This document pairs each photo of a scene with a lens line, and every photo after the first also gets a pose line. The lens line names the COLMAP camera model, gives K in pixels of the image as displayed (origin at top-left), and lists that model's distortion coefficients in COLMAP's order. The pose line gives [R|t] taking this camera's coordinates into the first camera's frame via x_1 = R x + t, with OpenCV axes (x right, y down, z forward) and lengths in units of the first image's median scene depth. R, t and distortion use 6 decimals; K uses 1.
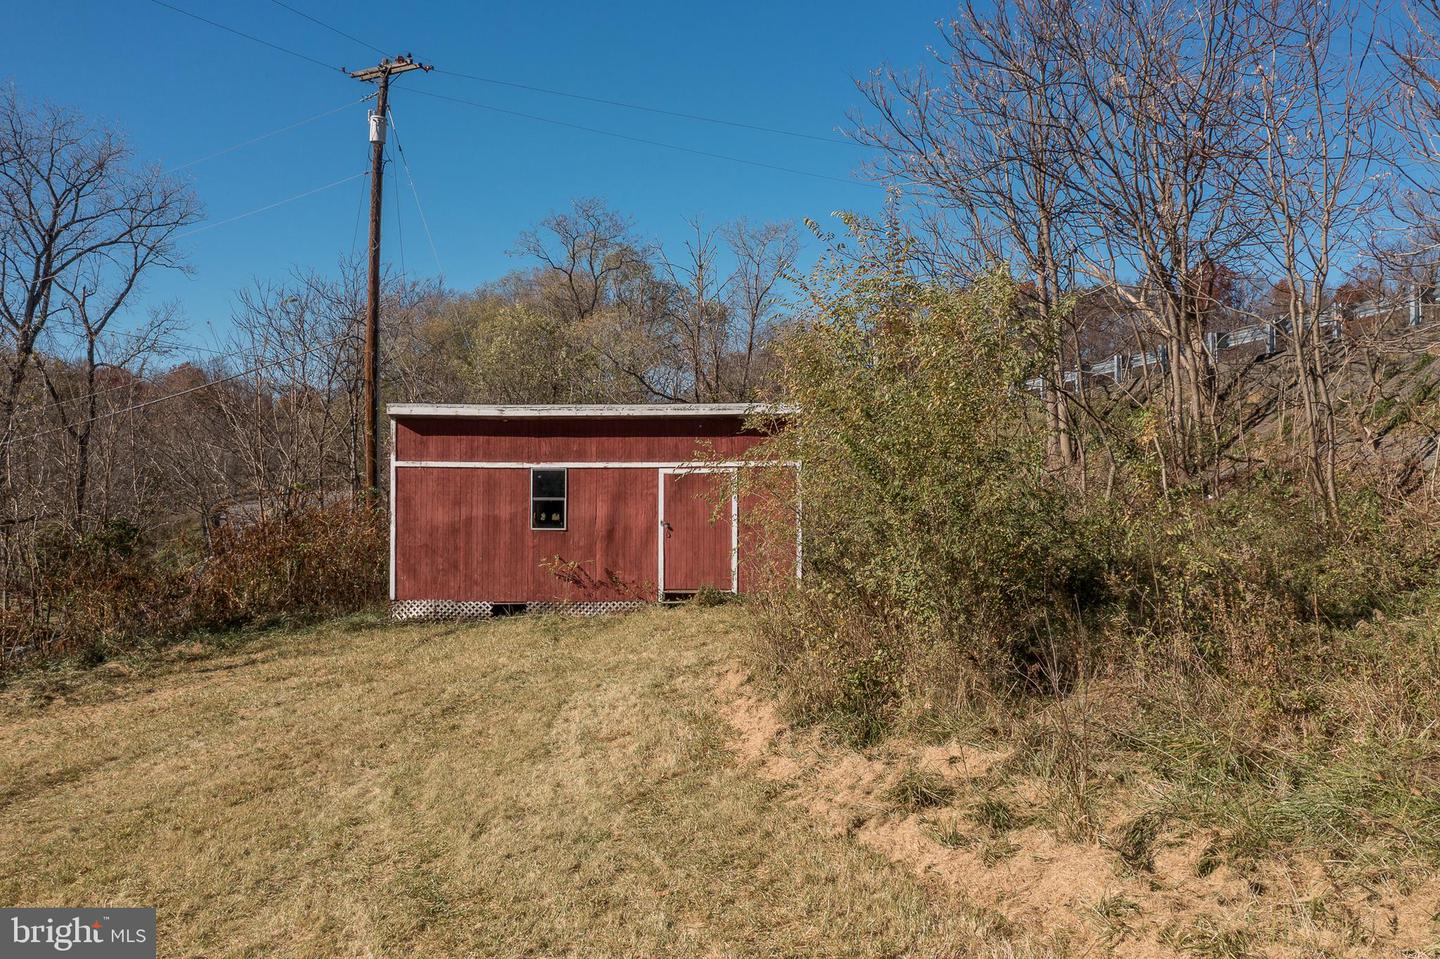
lens RADIAL K [[1135.4, 0, 717.0], [0, 1135.4, 471.4], [0, 0, 1]] dist [-0.021127, 0.017306]
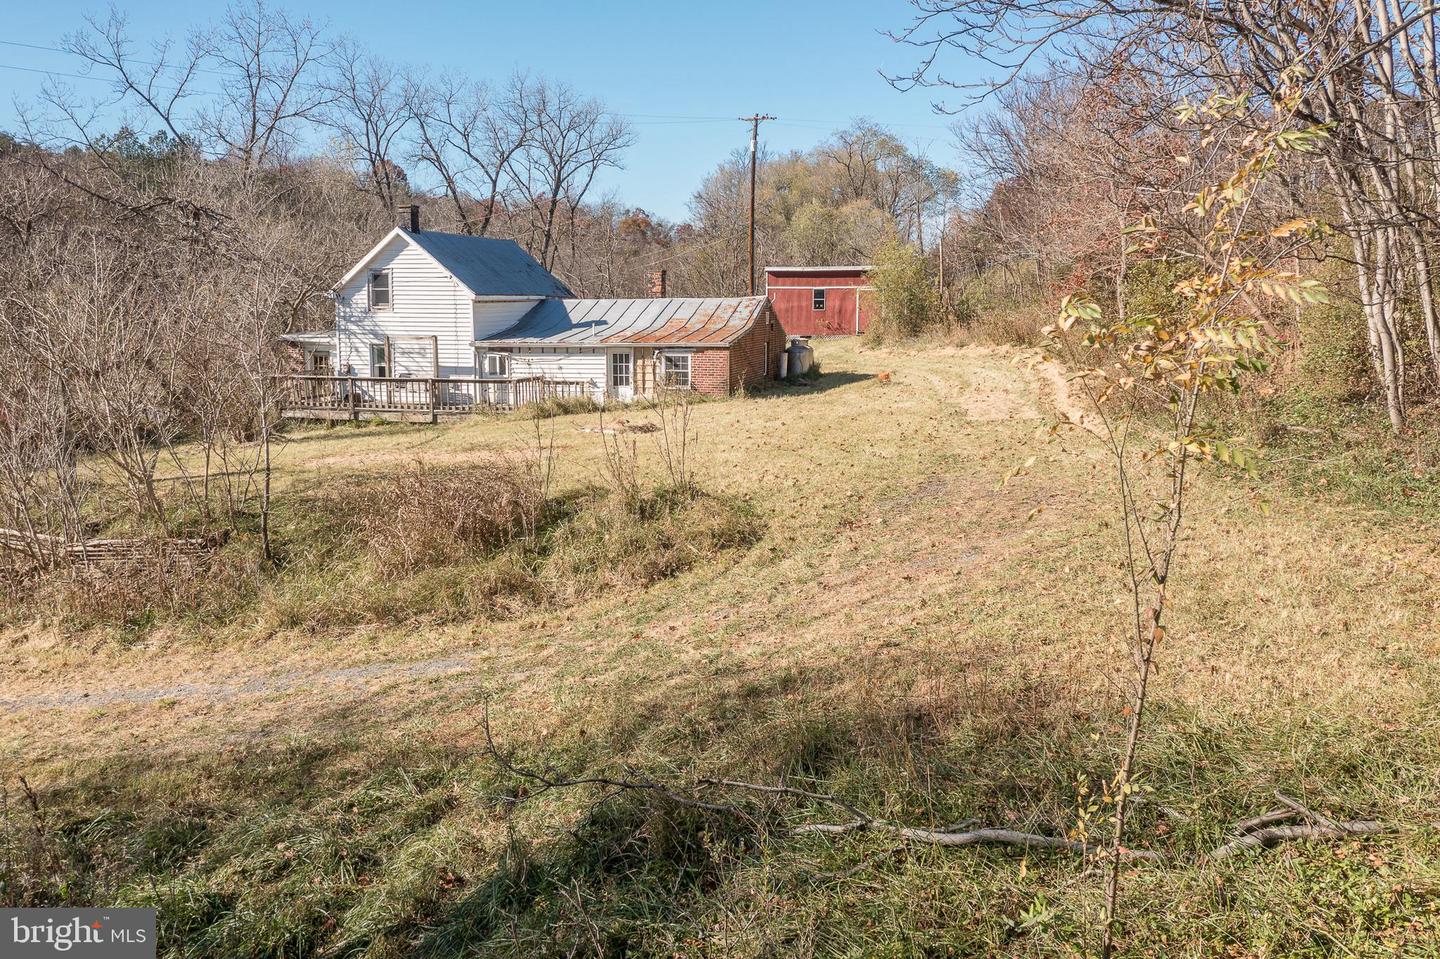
lens RADIAL K [[1135.4, 0, 714.2], [0, 1135.4, 482.8], [0, 0, 1]] dist [-0.021127, 0.017306]
pose [[0.962793, 0.035507, -0.267899, 0.387486], [0.011543, 0.985023, 0.172036, -0.016169], [0.269995, -0.168727, 0.947963, -1.903975]]
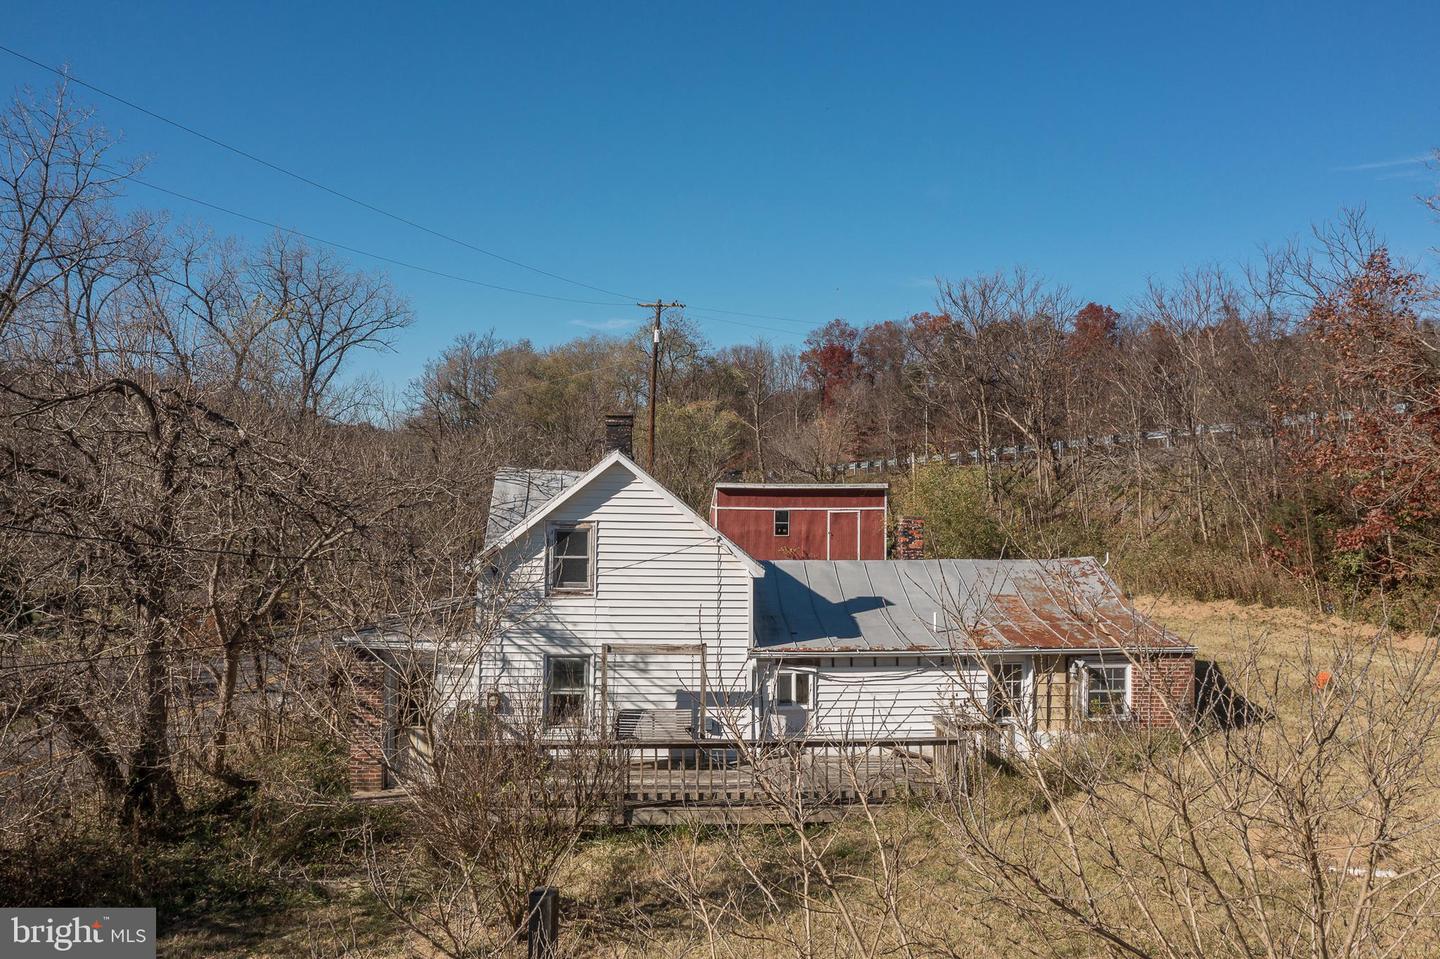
lens RADIAL K [[1135.4, 0, 716.2], [0, 1135.4, 483.3], [0, 0, 1]] dist [-0.021127, 0.017306]
pose [[0.997131, 0.002953, 0.075634, -0.466303], [-0.003833, 0.999927, 0.011488, -0.085709], [-0.075595, -0.011745, 0.997069, -1.367663]]
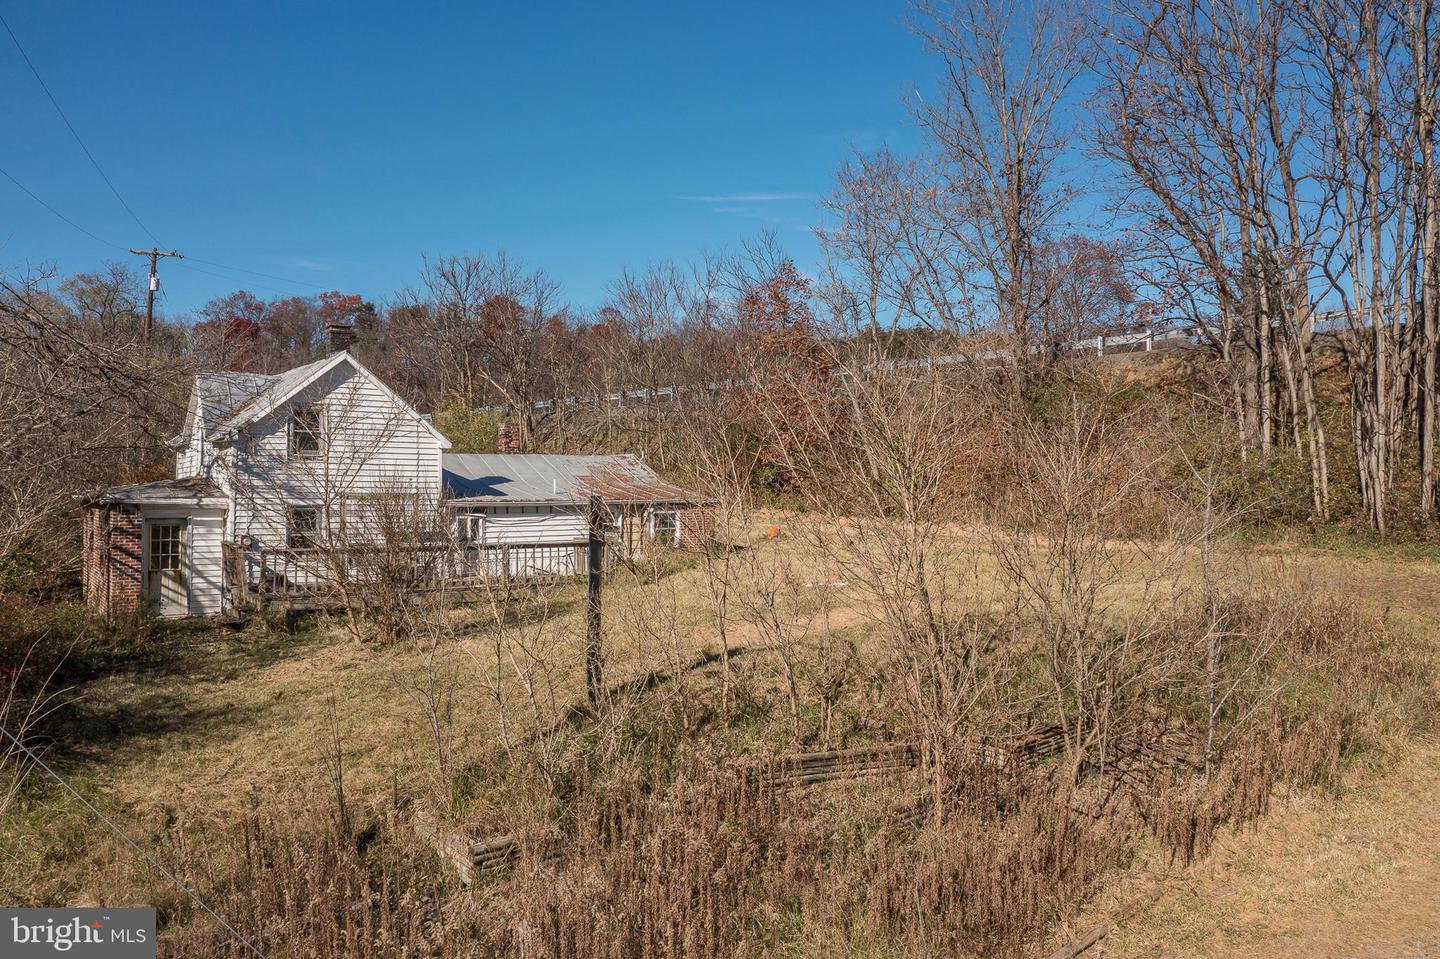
lens RADIAL K [[1135.4, 0, 719.9], [0, 1135.4, 479.6], [0, 0, 1]] dist [-0.021127, 0.017306]
pose [[0.821051, 0.001349, 0.570853, -0.835213], [-0.010829, 0.999854, 0.013213, 0.014812], [-0.570752, -0.017031, 0.820946, -1.675312]]
